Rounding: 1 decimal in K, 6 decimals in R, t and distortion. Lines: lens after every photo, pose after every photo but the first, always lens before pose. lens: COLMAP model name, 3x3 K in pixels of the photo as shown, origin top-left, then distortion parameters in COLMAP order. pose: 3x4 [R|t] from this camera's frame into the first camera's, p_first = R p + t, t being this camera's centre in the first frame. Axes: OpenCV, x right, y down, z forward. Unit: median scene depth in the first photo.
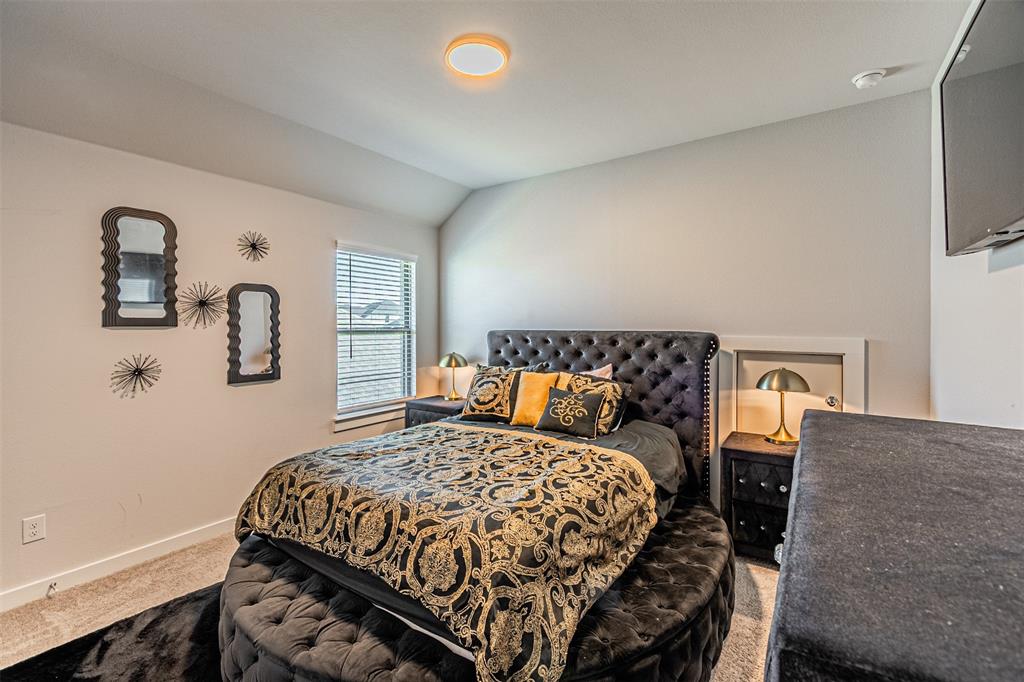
lens RADIAL K [[445.7, 0, 506.2], [0, 445.7, 333.2], [0, 0, 1]] dist [0.002314, 0.000121]
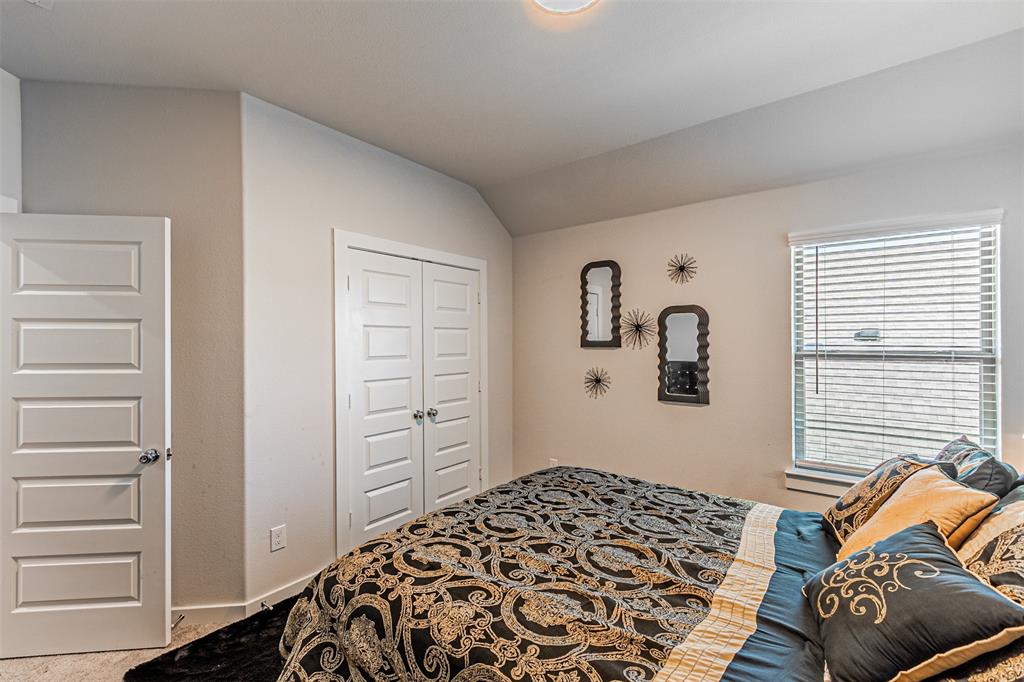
lens RADIAL K [[447.8, 0, 512.3], [0, 447.8, 347.8], [0, 0, 1]] dist [0.010198, 0.000066]
pose [[-0.045619, 0.007309, -0.998932, 0.646999], [-0.018791, 0.999790, 0.008173, -0.022176], [0.998782, 0.019144, -0.045472, 0.916478]]
